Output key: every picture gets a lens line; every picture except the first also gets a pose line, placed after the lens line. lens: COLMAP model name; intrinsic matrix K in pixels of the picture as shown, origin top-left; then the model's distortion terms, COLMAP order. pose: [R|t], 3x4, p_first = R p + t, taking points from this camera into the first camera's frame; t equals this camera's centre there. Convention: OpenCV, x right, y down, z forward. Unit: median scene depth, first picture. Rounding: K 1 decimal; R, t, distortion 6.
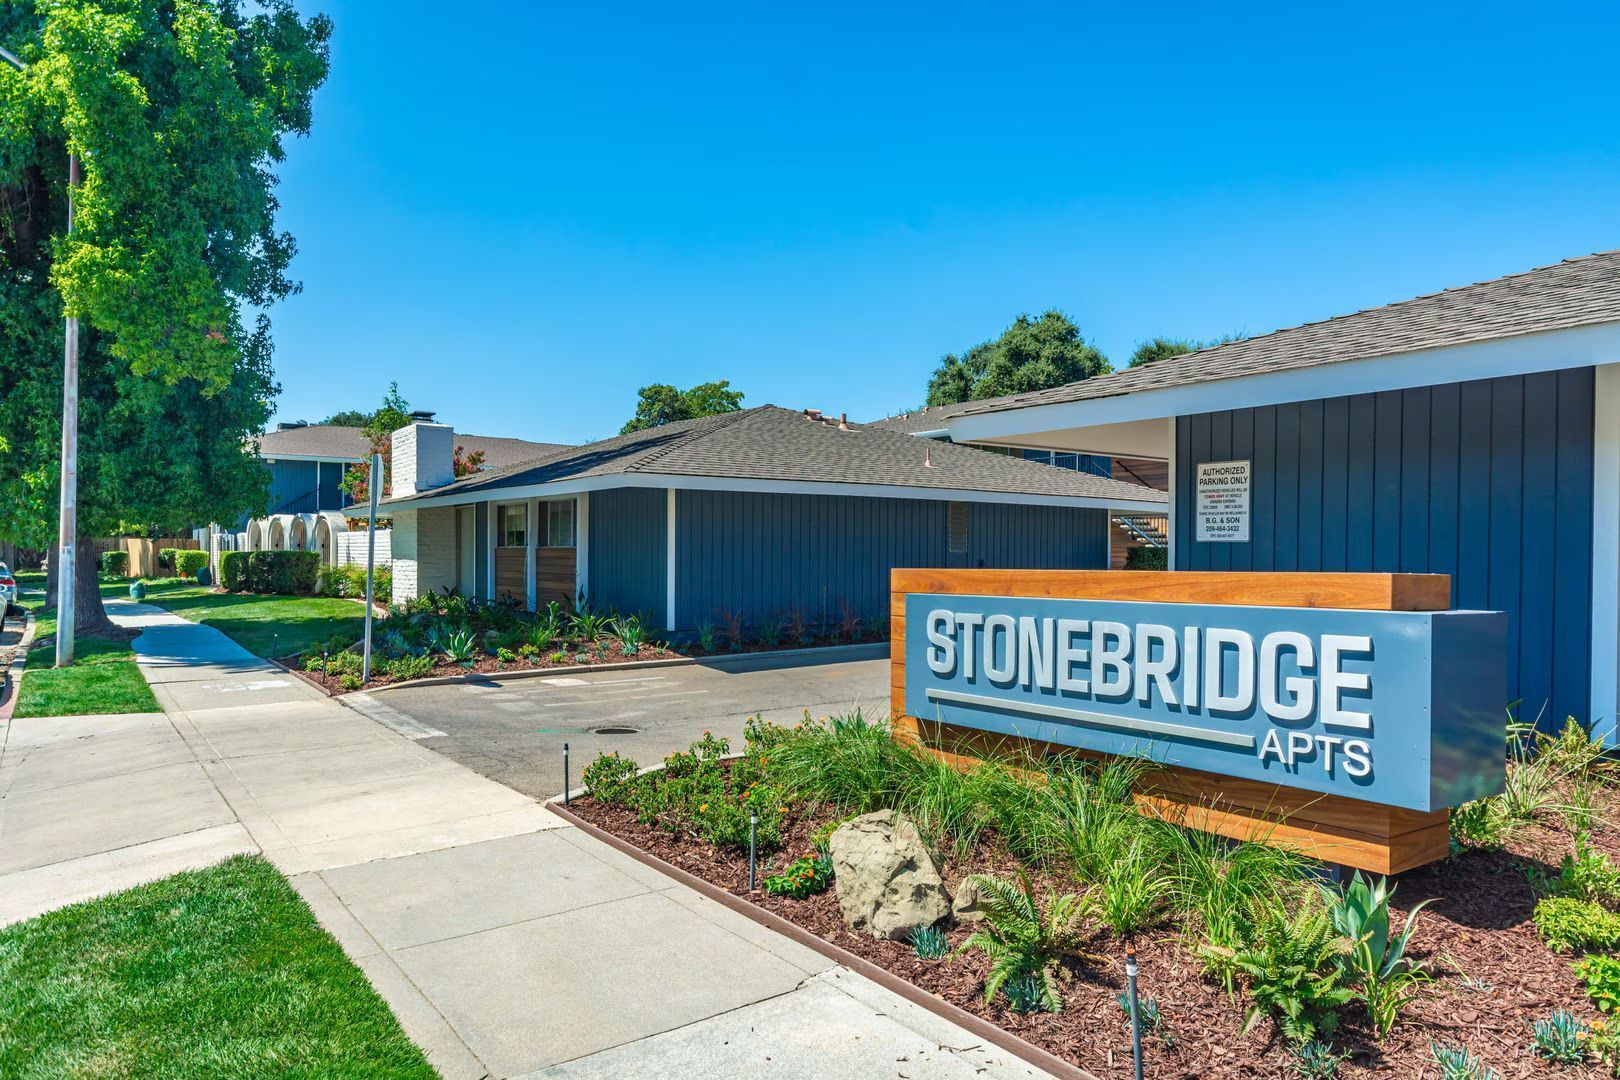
lens RADIAL K [[998.4, 0, 811.2], [0, 998.4, 572.8], [0, 0, 1]] dist [-0.007662, 0.000703]
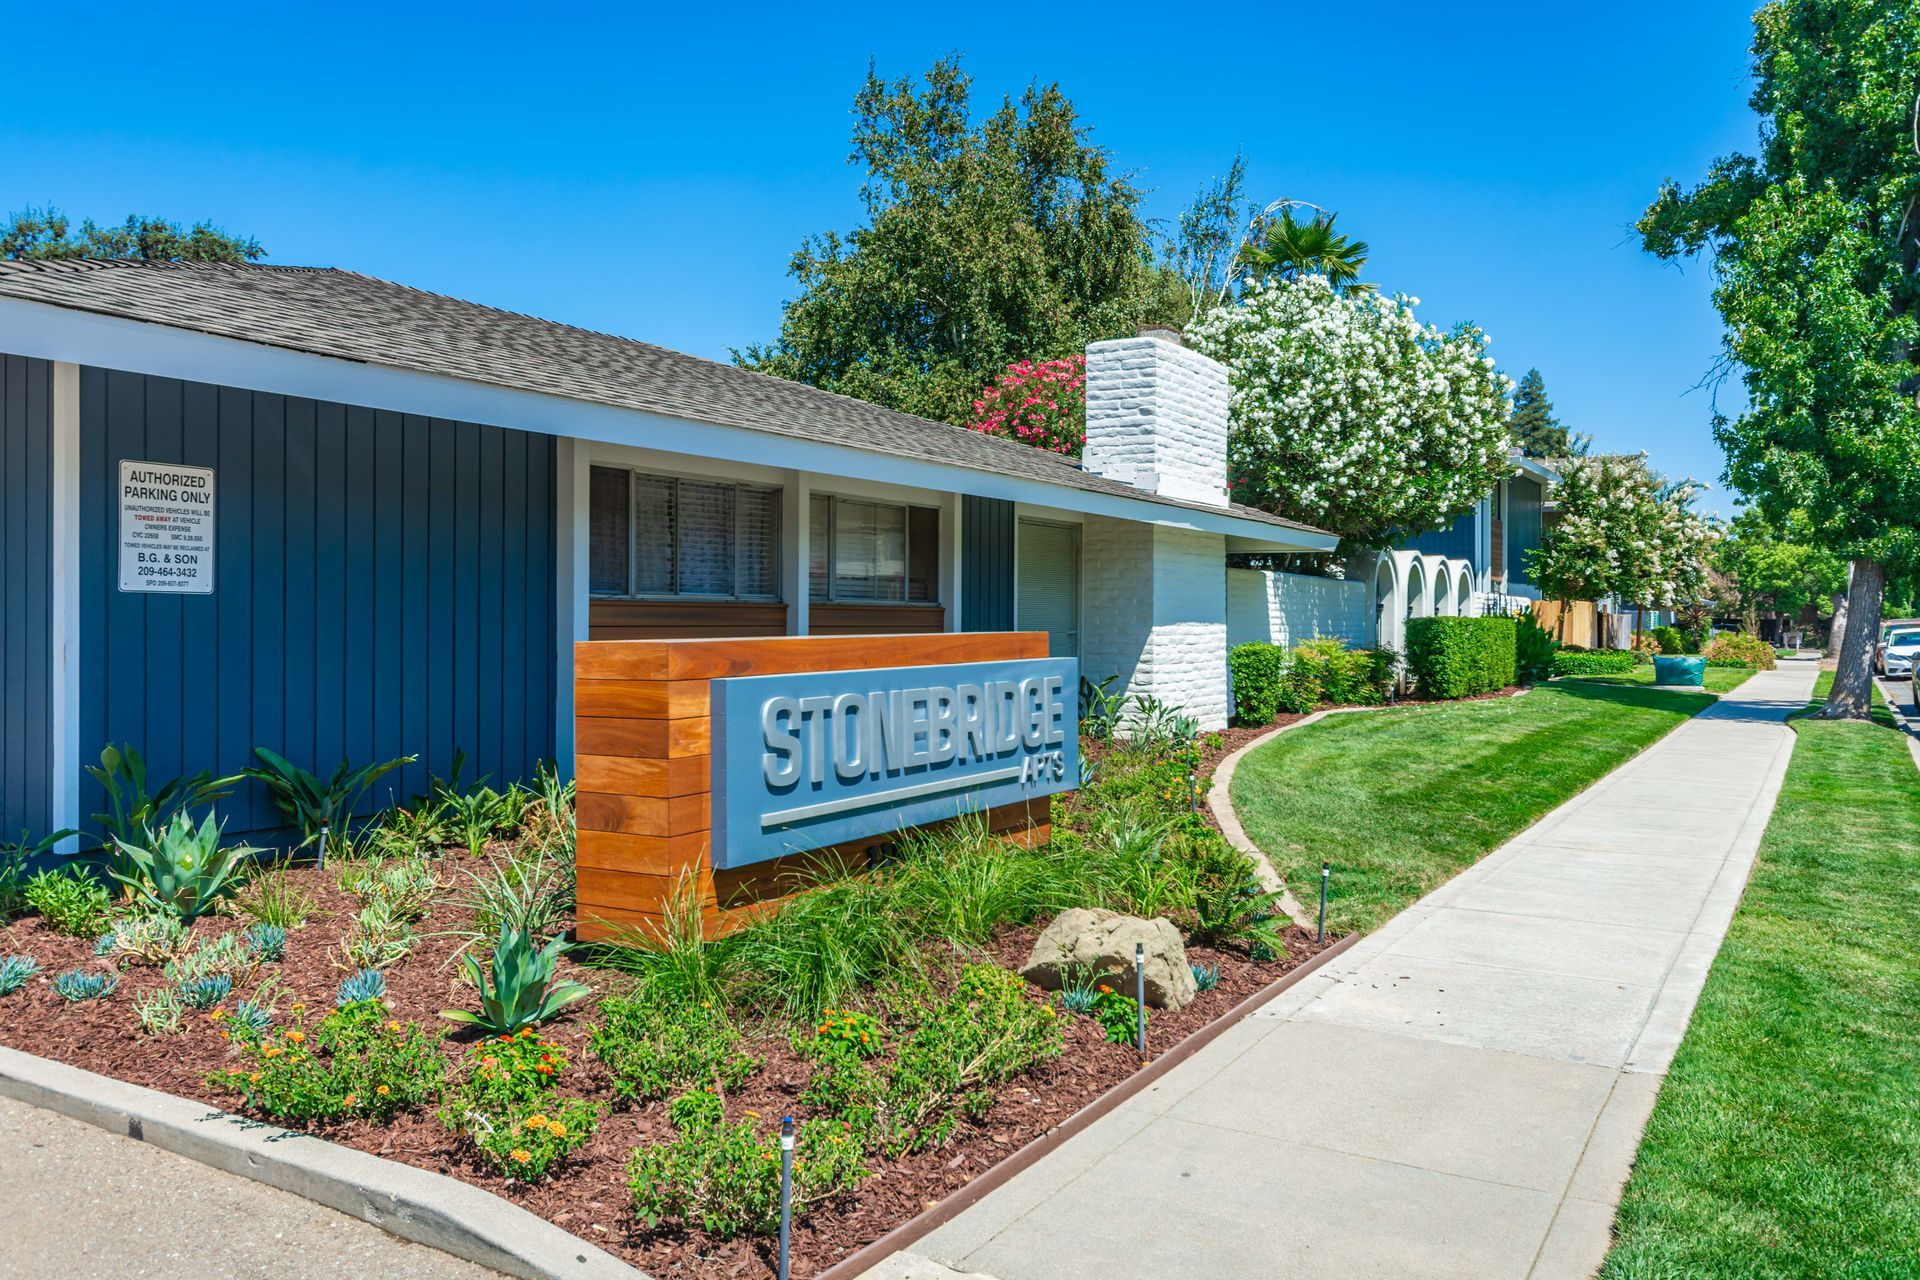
lens RADIAL K [[1416.3, 0, 973.3], [0, 1416.3, 634.3], [0, 0, 1]] dist [-0.013396, 0.000200]
pose [[-0.366310, -0.013773, 0.930391, -1.378256], [0.012355, 0.999730, 0.019664, -0.039412], [-0.930411, 0.018698, -0.366041, 2.020997]]
